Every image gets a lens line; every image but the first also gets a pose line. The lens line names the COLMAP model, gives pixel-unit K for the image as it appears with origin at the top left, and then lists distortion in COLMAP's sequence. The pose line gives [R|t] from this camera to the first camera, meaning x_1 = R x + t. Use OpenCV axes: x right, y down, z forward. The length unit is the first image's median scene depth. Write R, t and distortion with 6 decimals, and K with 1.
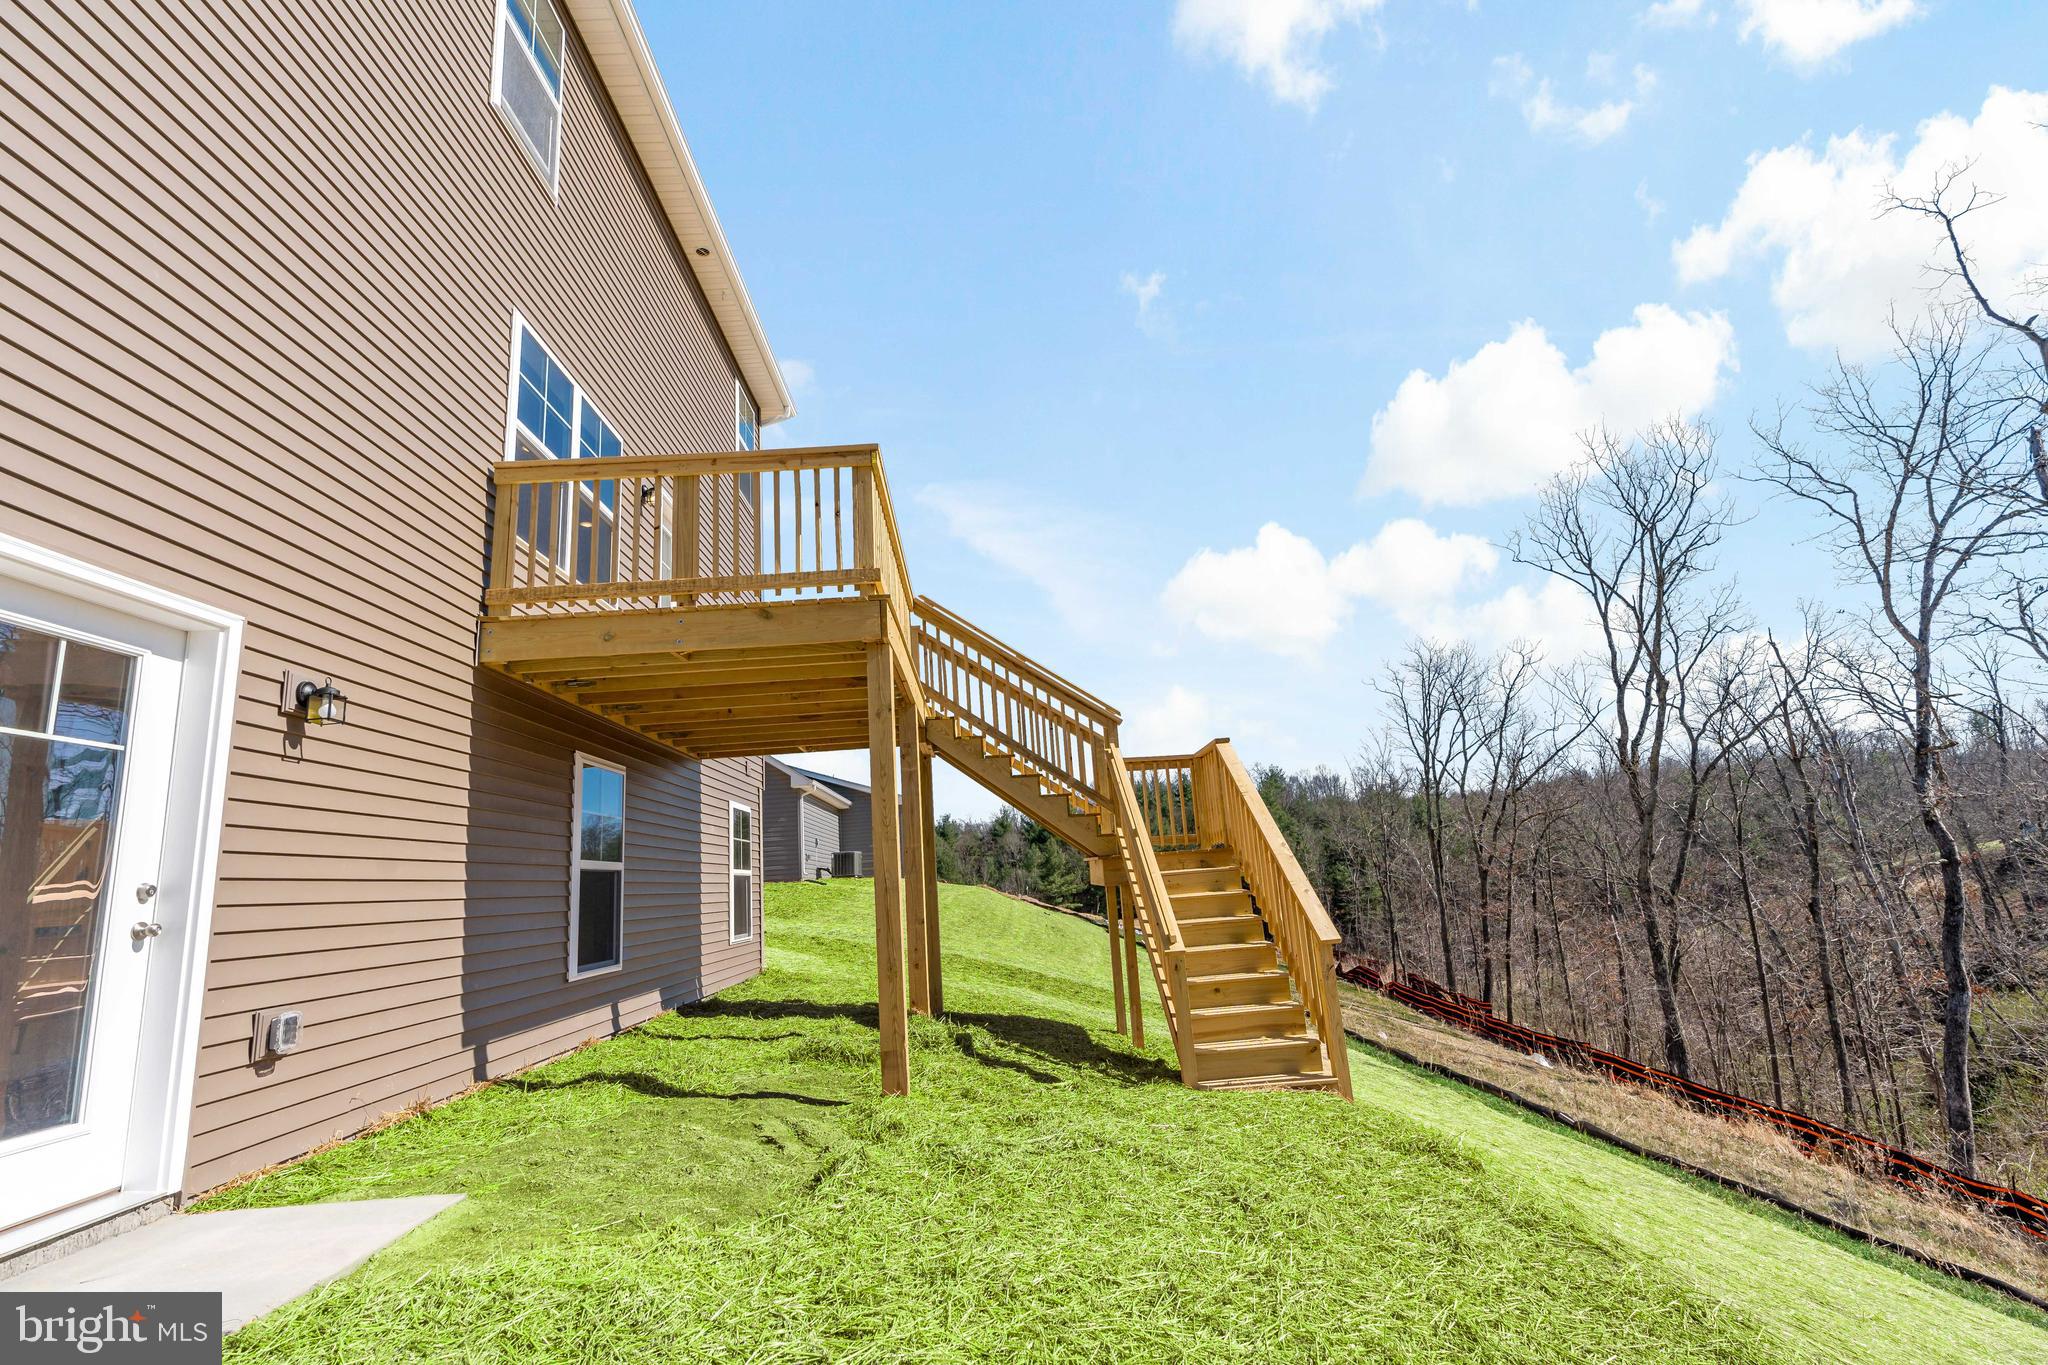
lens RADIAL K [[917.2, 0, 1025.3], [0, 917.2, 687.6], [0, 0, 1]] dist [-0.002465, 0.001666]
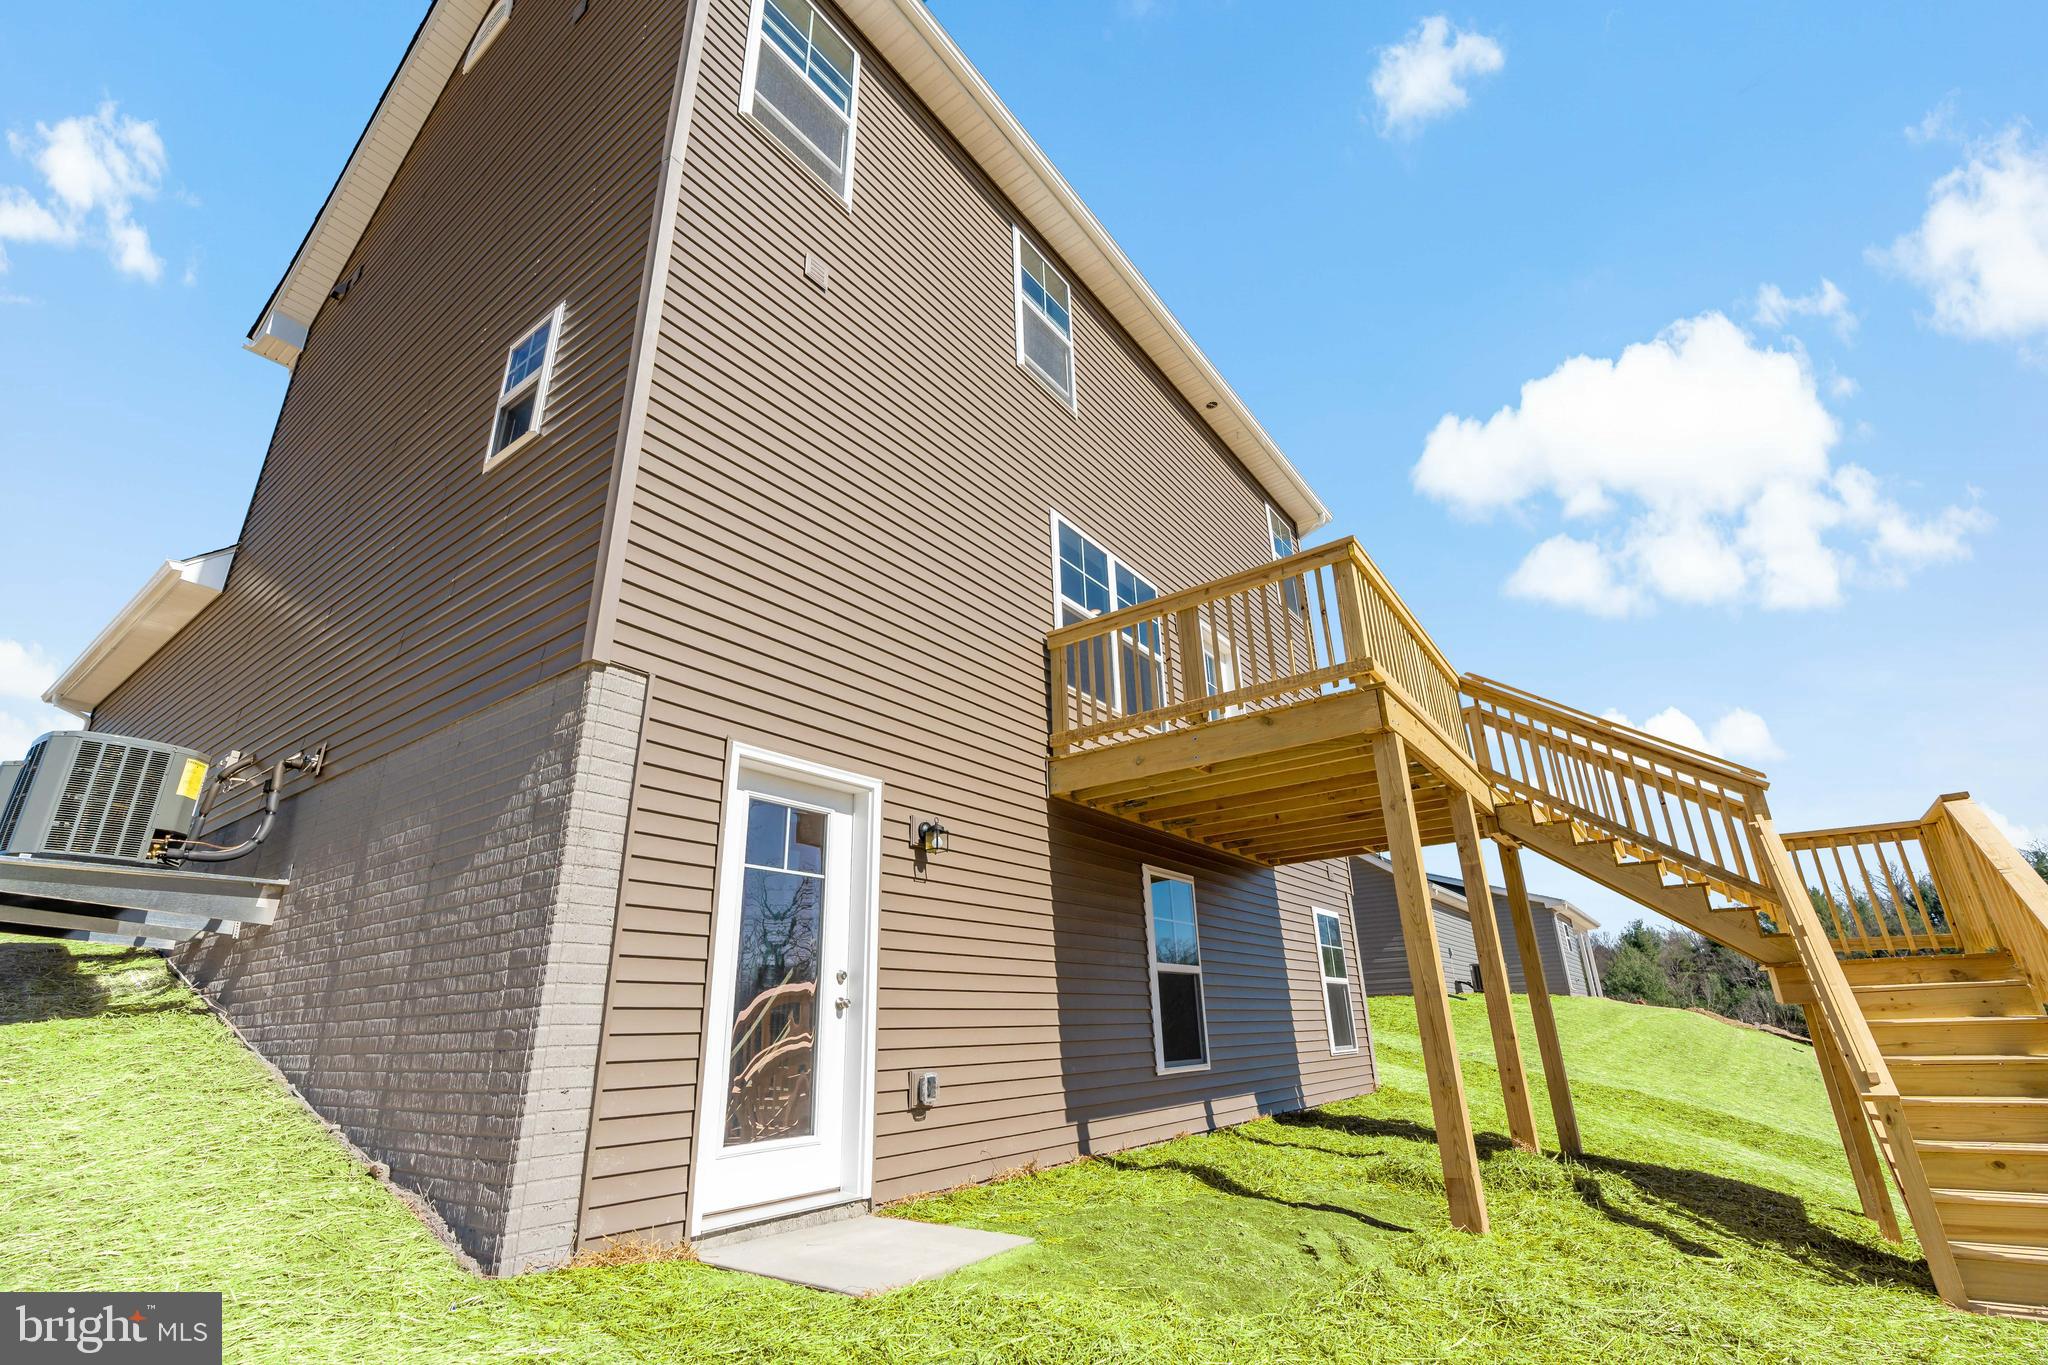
lens RADIAL K [[917.2, 0, 1025.3], [0, 917.2, 687.6], [0, 0, 1]] dist [-0.002465, 0.001666]
pose [[0.787286, -0.171533, -0.592247, 0.119832], [0.101542, 0.983478, -0.149864, 0.011244], [0.608169, 0.057848, 0.791697, -0.000798]]
